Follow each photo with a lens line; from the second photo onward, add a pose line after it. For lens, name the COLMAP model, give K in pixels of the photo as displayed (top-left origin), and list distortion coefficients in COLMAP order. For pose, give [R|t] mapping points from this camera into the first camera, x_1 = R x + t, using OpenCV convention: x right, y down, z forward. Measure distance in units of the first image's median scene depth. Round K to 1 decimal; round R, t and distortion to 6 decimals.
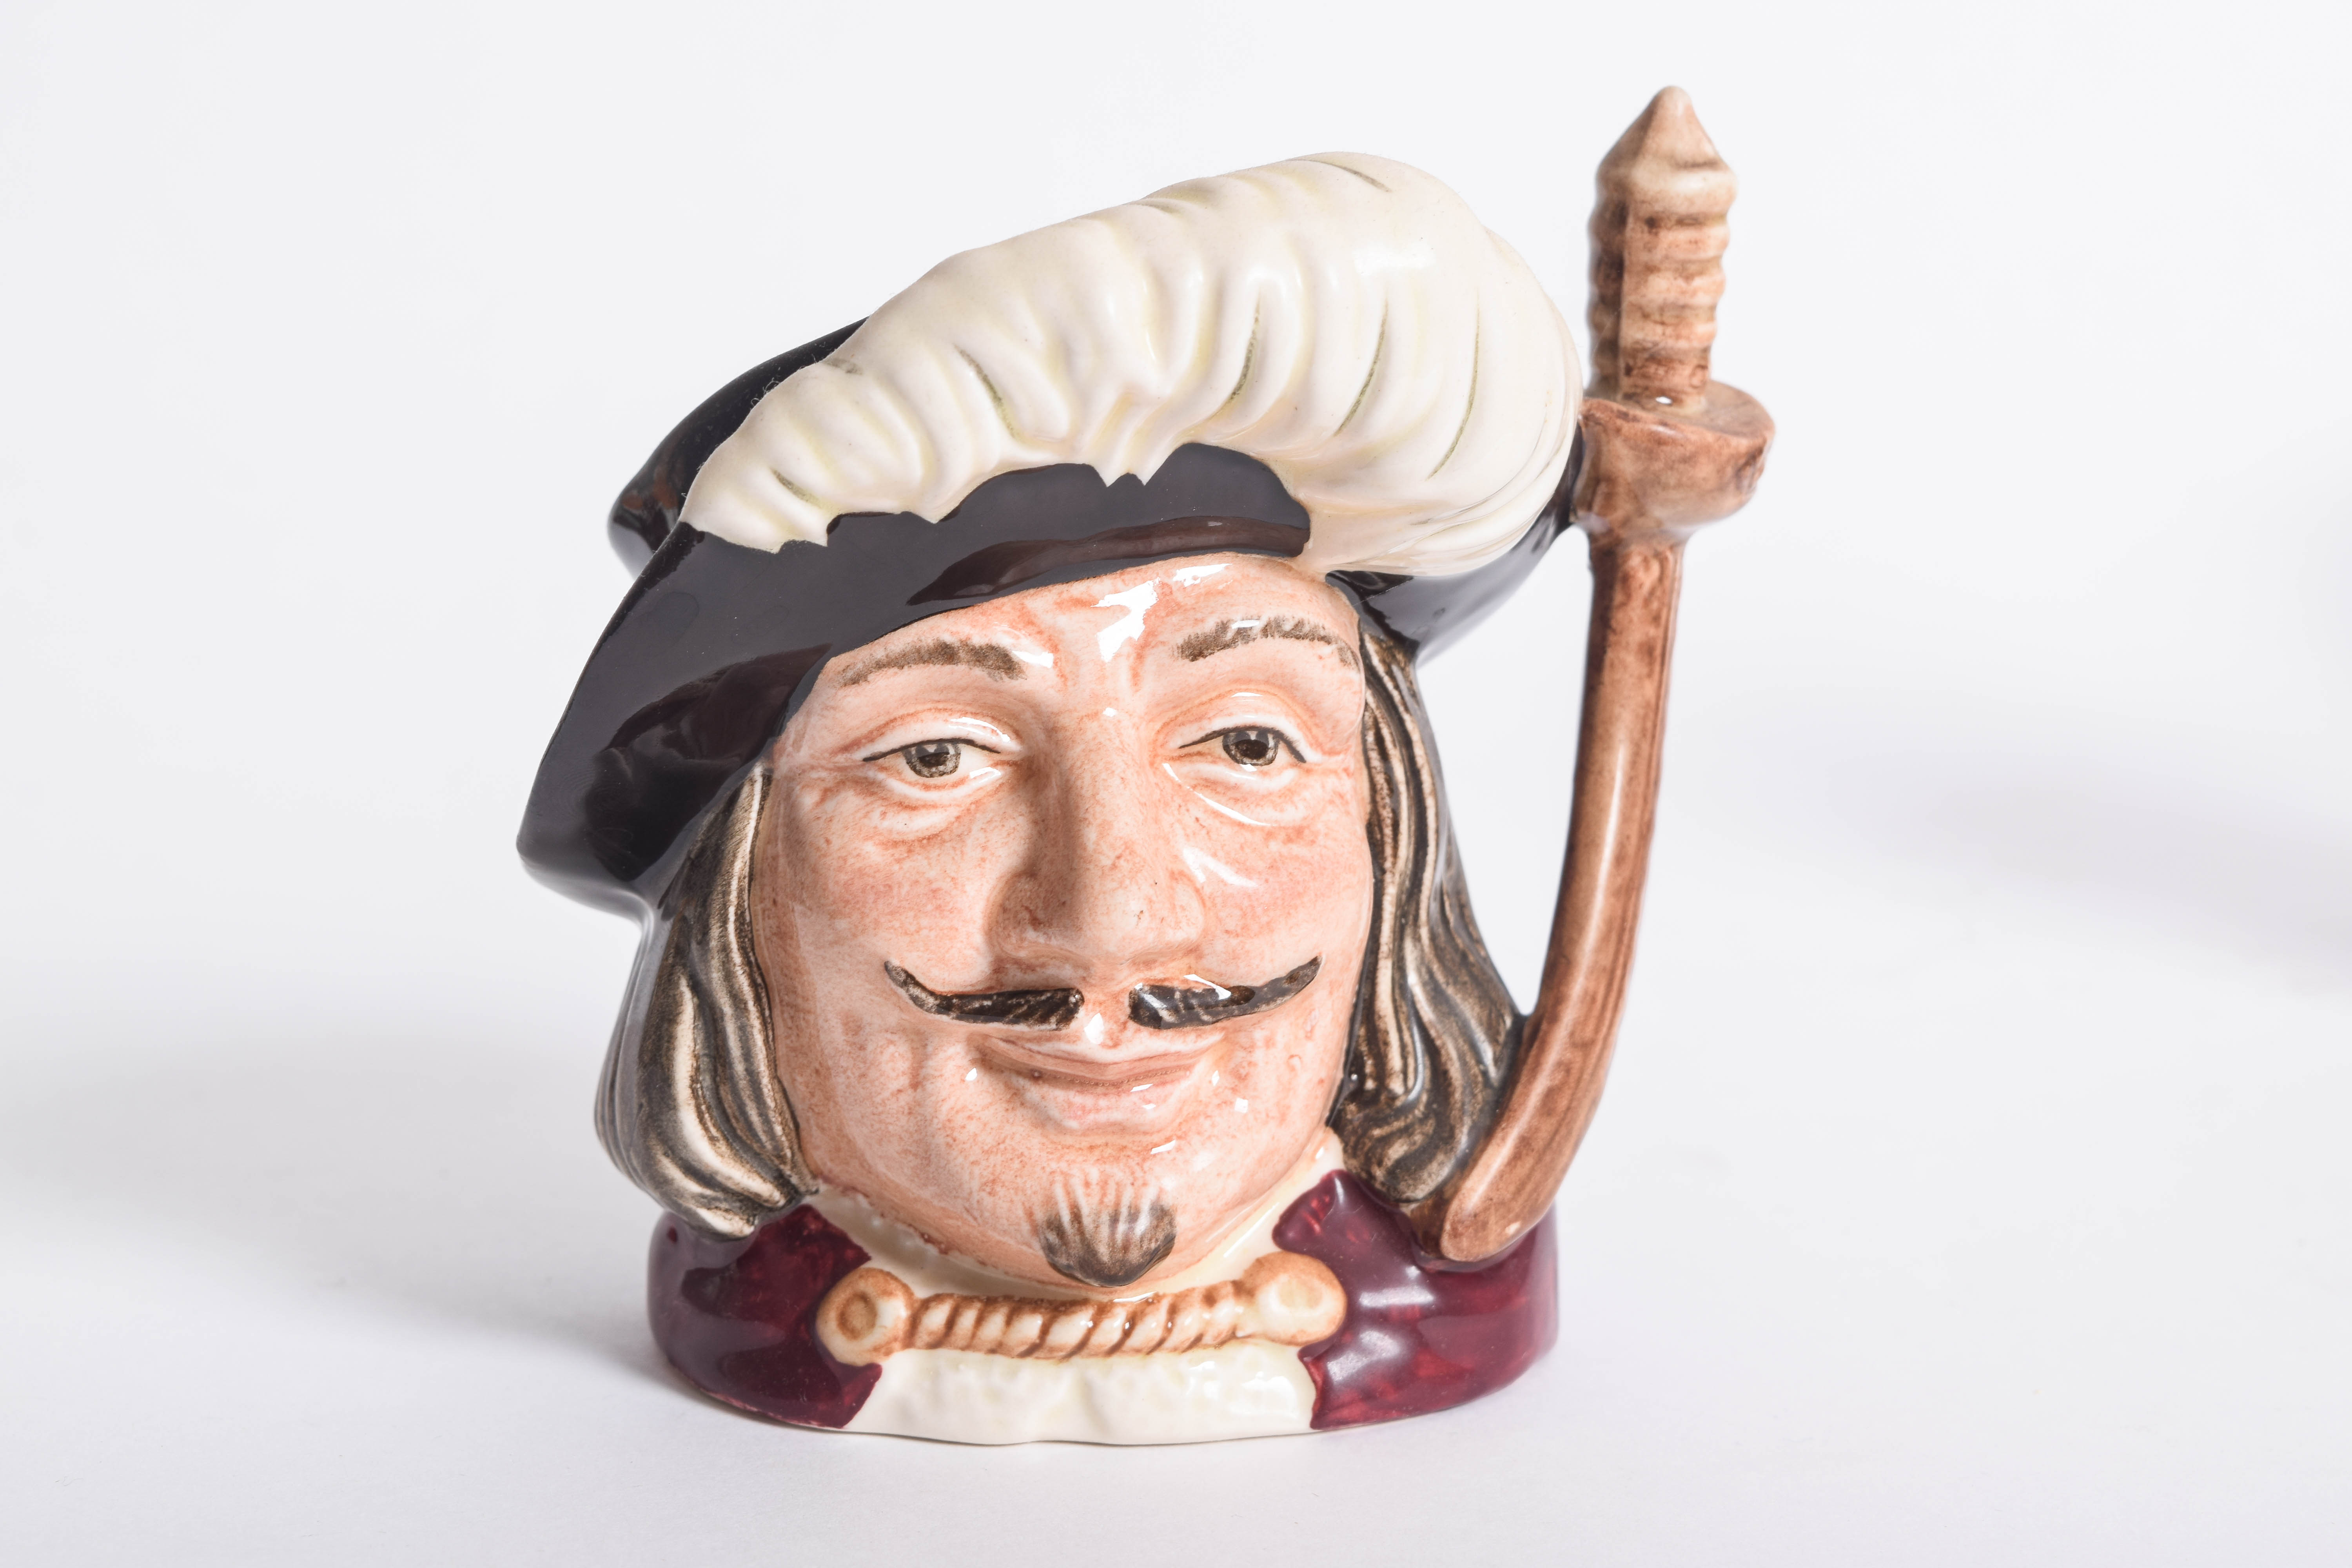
lens RADIAL K [[5405.8, 0, 1176.6], [0, 5405.8, 781.3], [0, 0, 1]] dist [-0.075615, 0.000000]
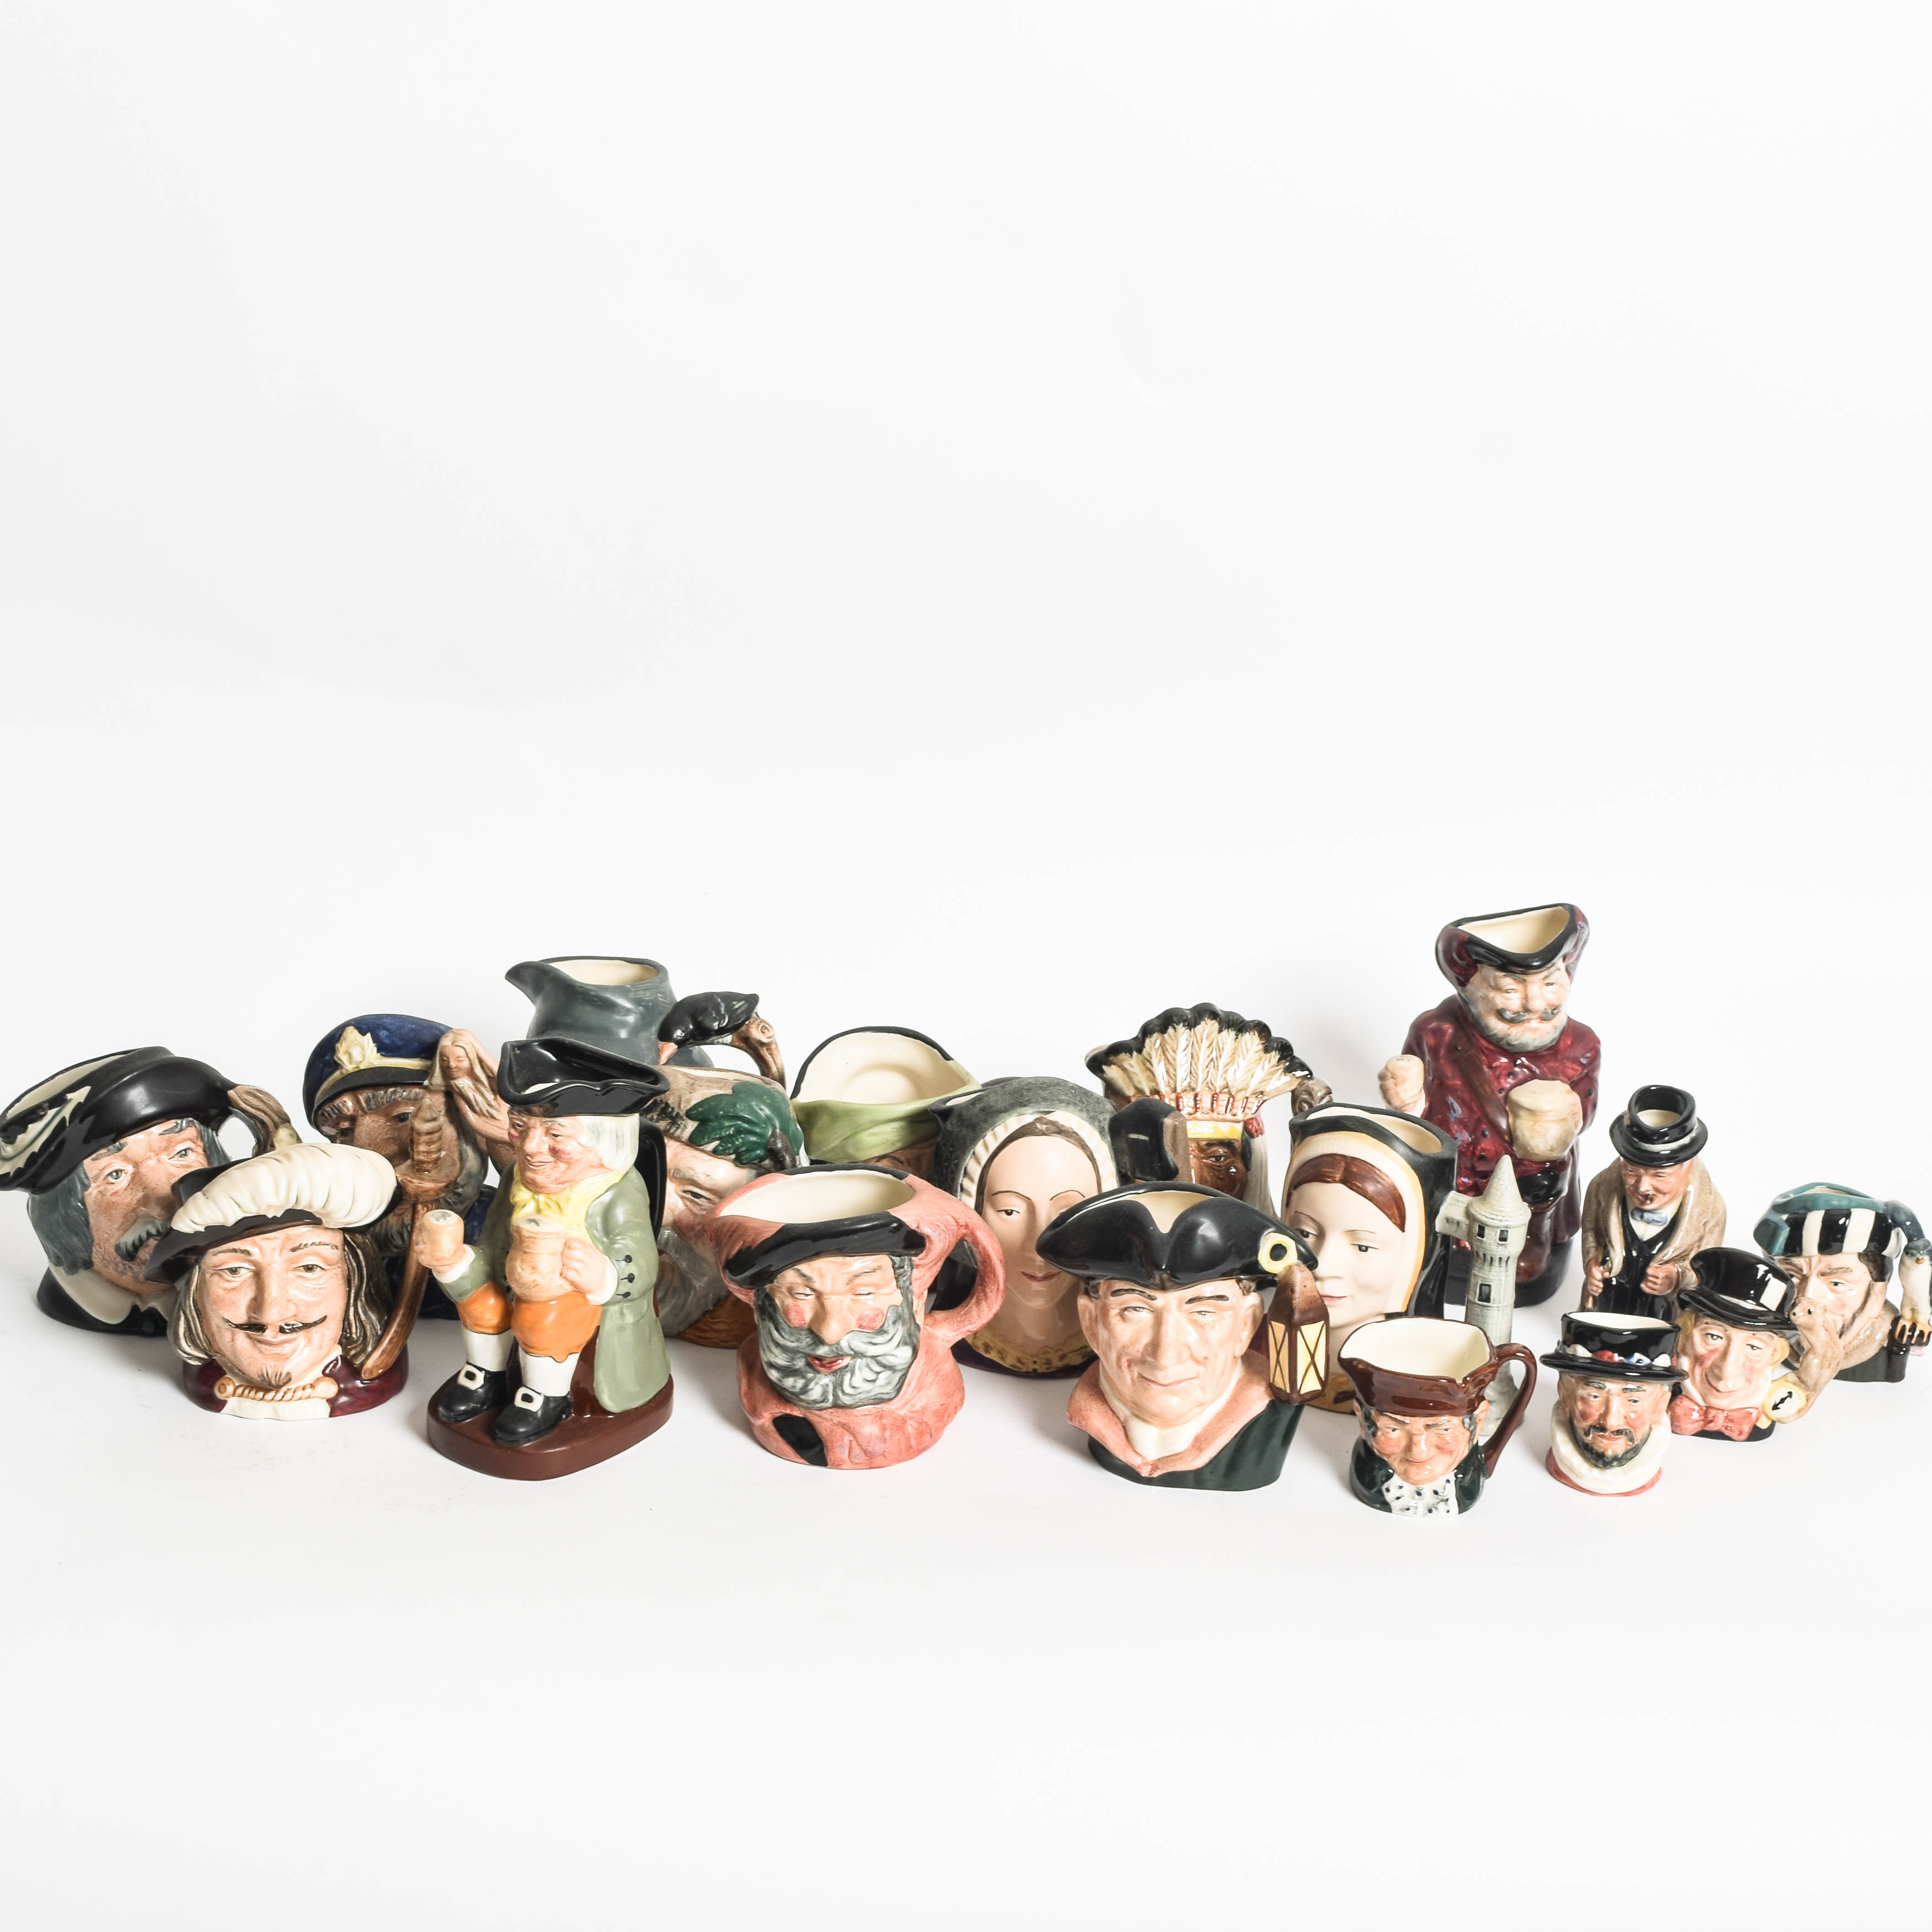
lens RADIAL K [[4424.8, 0, 950.0], [0, 4424.8, 1079.1], [0, 0, 1]] dist [0.003091, 0.000000]
pose [[0.997598, 0.043125, -0.054199, 0.698750], [-0.030192, 0.975014, 0.220082, -0.933392], [0.062335, -0.217917, 0.973975, -2.335298]]
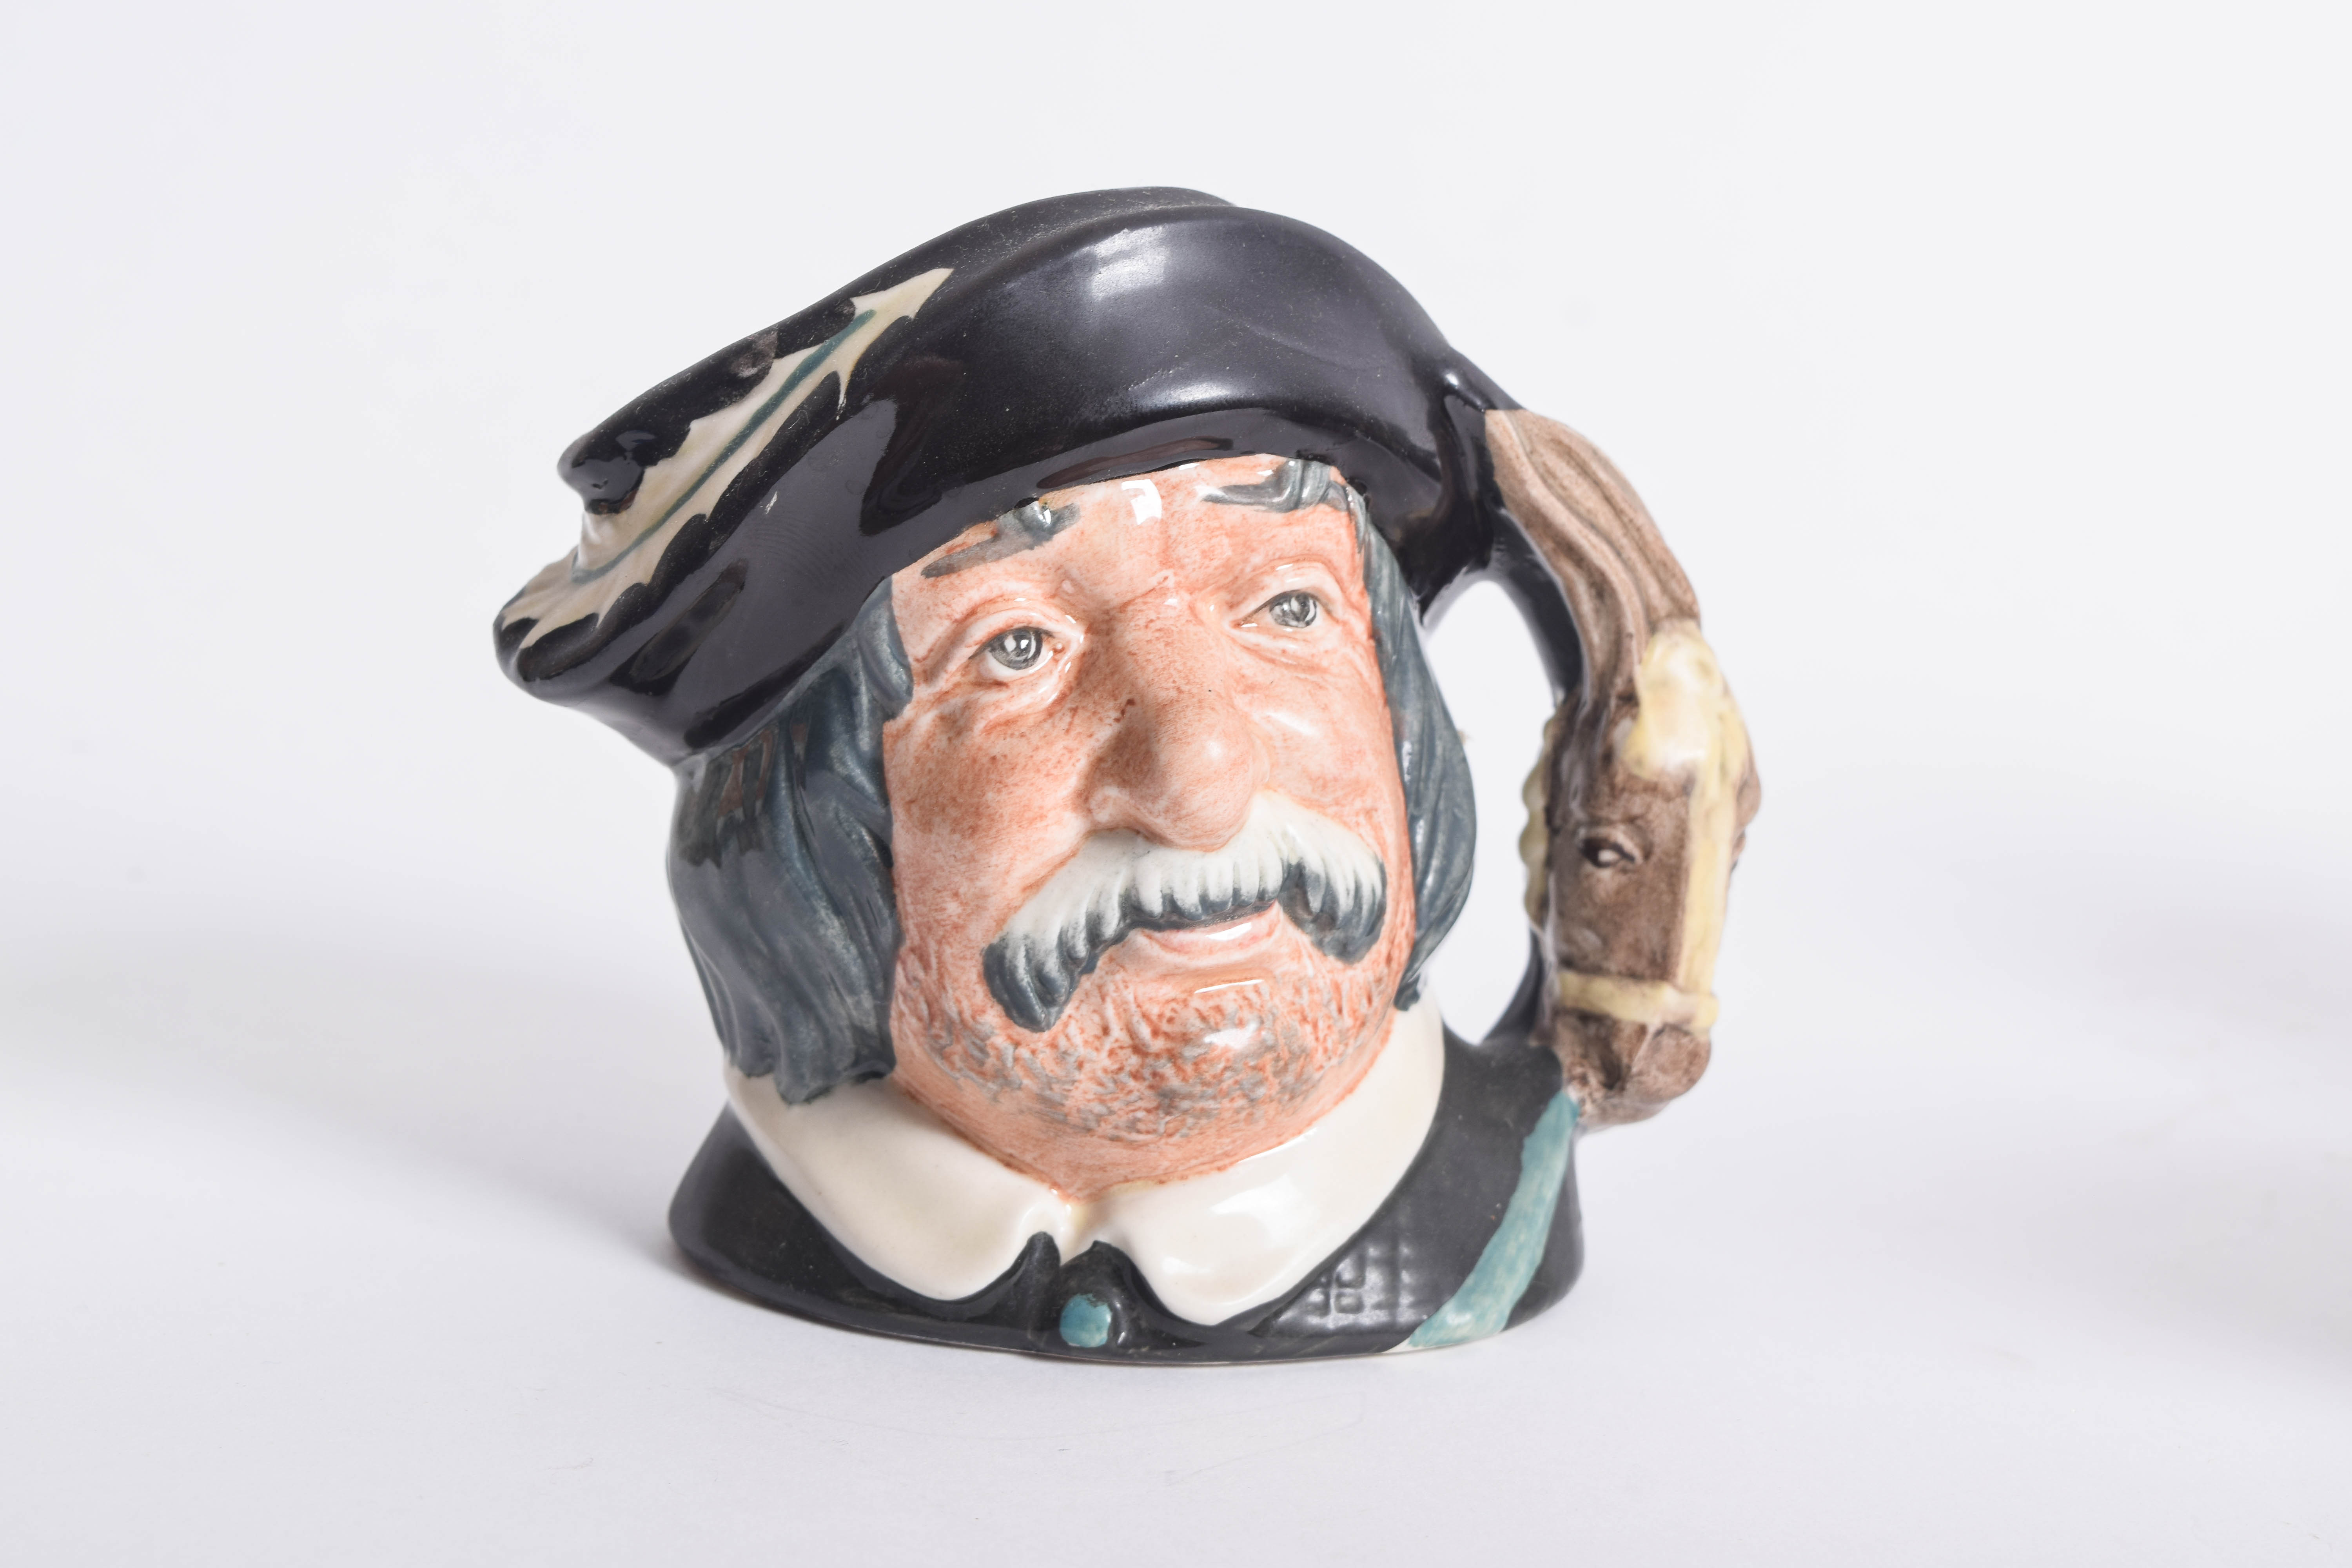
lens RADIAL K [[5405.8, 0, 1181.2], [0, 5405.8, 775.0], [0, 0, 1]] dist [-0.075615, 0.000000]
pose [[0.967729, 0.083854, -0.237632, 0.119340], [-0.085241, 0.996350, 0.004453, -0.029162], [0.237138, 0.015947, 0.971345, 0.074750]]
